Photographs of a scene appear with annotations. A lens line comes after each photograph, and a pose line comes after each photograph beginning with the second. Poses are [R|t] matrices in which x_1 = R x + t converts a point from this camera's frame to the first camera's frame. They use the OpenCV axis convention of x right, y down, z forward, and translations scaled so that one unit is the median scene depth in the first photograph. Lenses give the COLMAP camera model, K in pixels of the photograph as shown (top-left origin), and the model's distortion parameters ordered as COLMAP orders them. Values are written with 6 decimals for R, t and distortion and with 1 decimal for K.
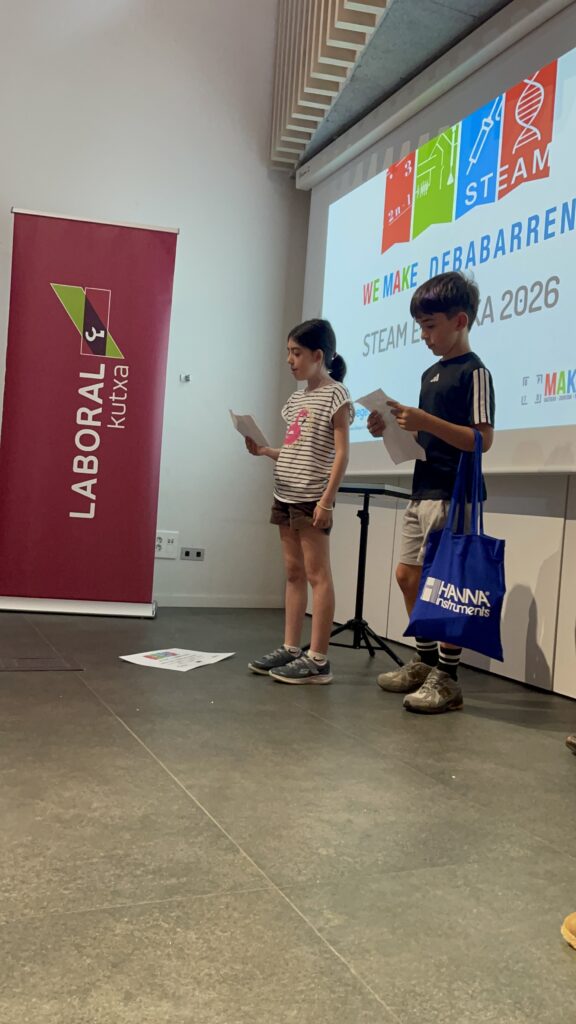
lens RADIAL K [[886.2, 0, 281.7], [0, 886.2, 537.5], [0, 0, 1]] dist [0.006077, 0.028767]
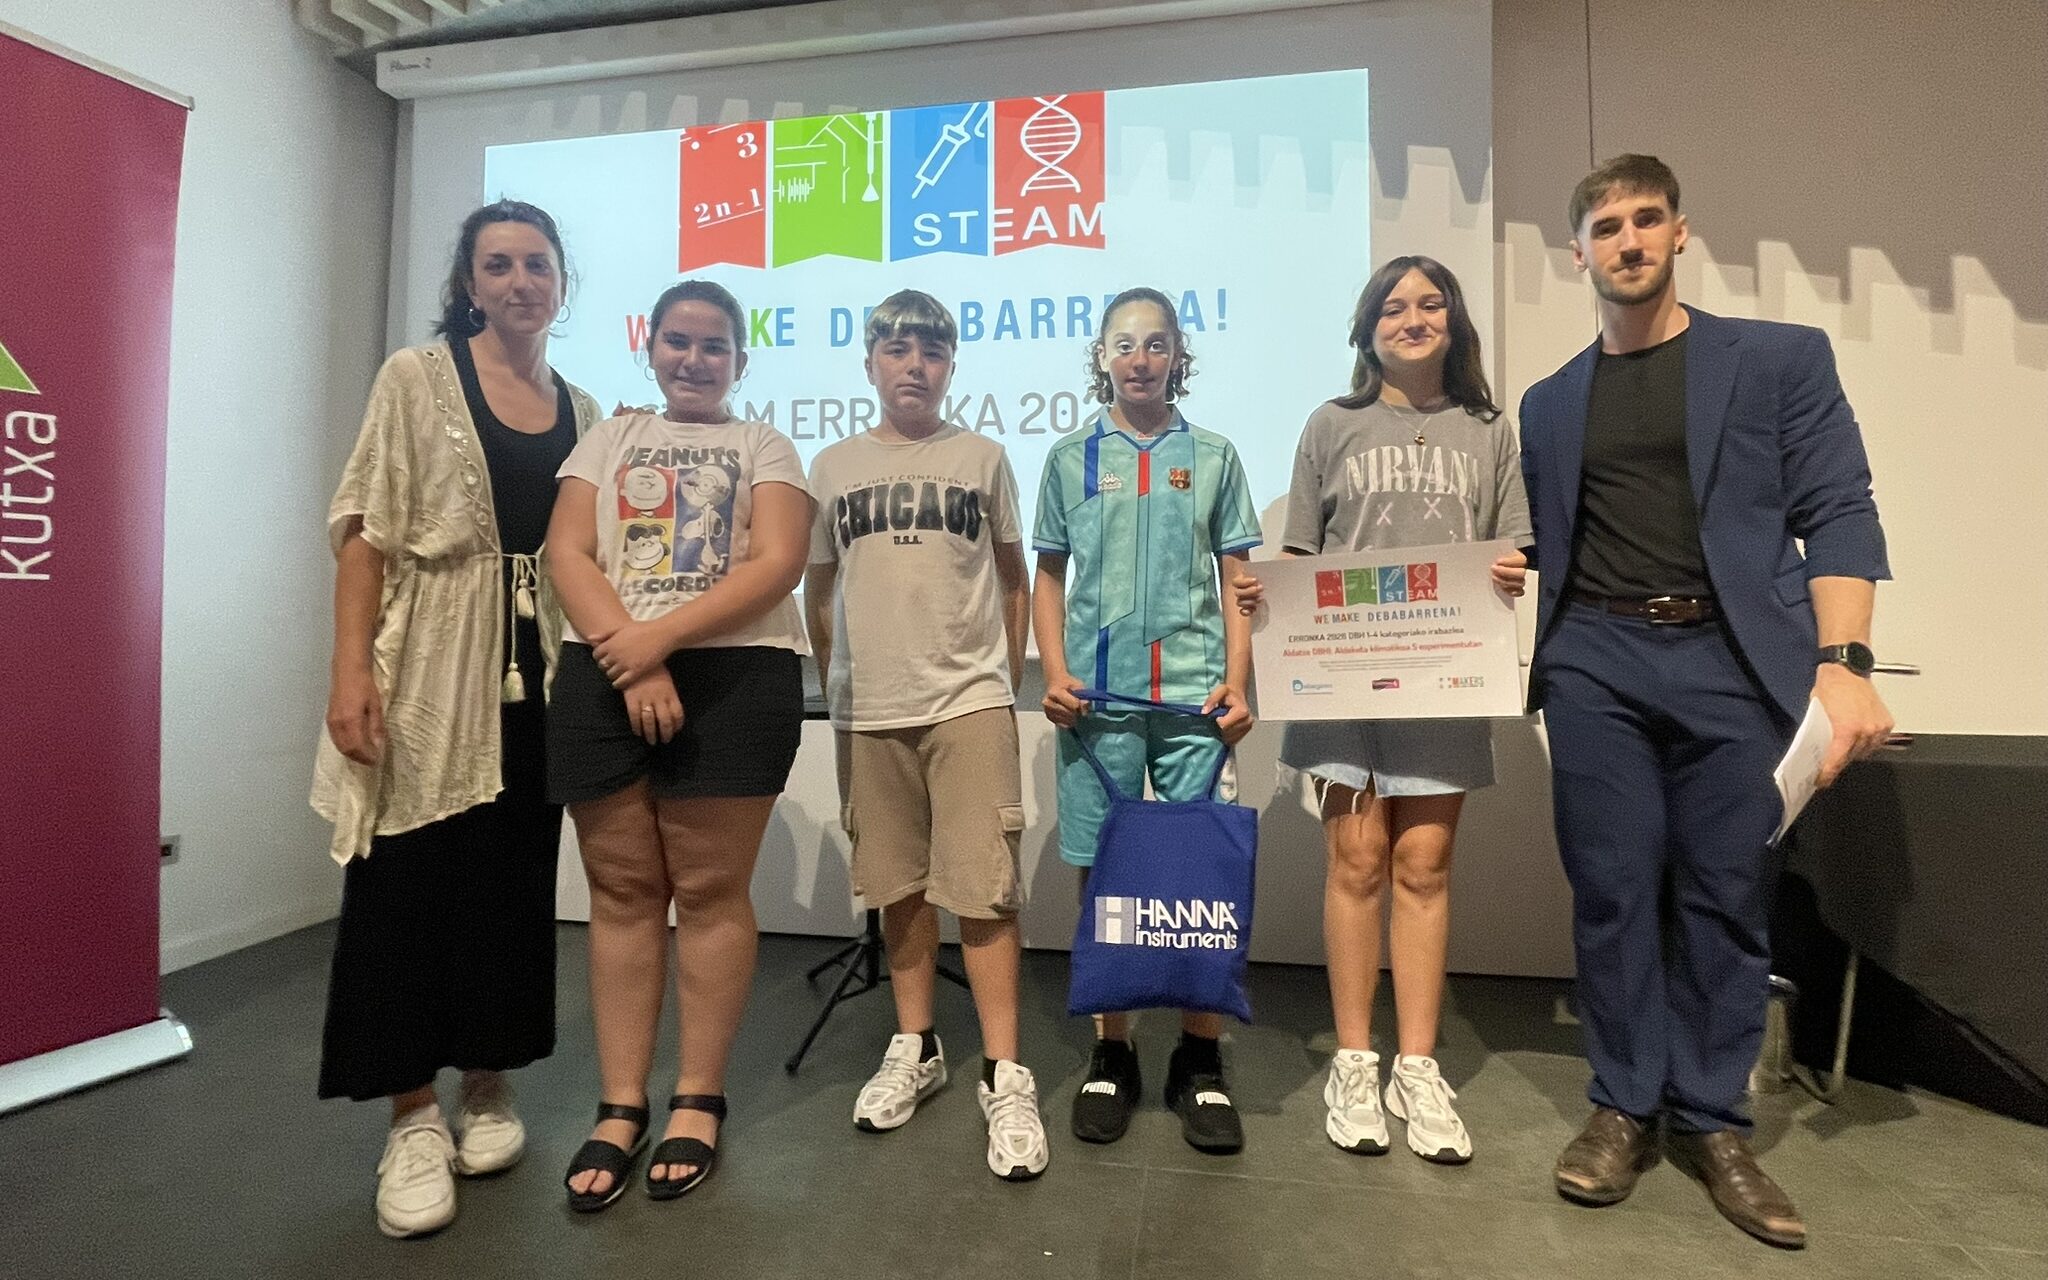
lens RADIAL K [[1048.2, 0, 1039.5], [0, 1048.2, 590.4], [0, 0, 1]] dist [0.001532, -0.003304]
pose [[0.559074, -0.037273, 0.828279, -0.337843], [0.060054, 0.998185, 0.004383, -0.104138], [-0.826940, 0.047291, 0.560298, 0.443151]]
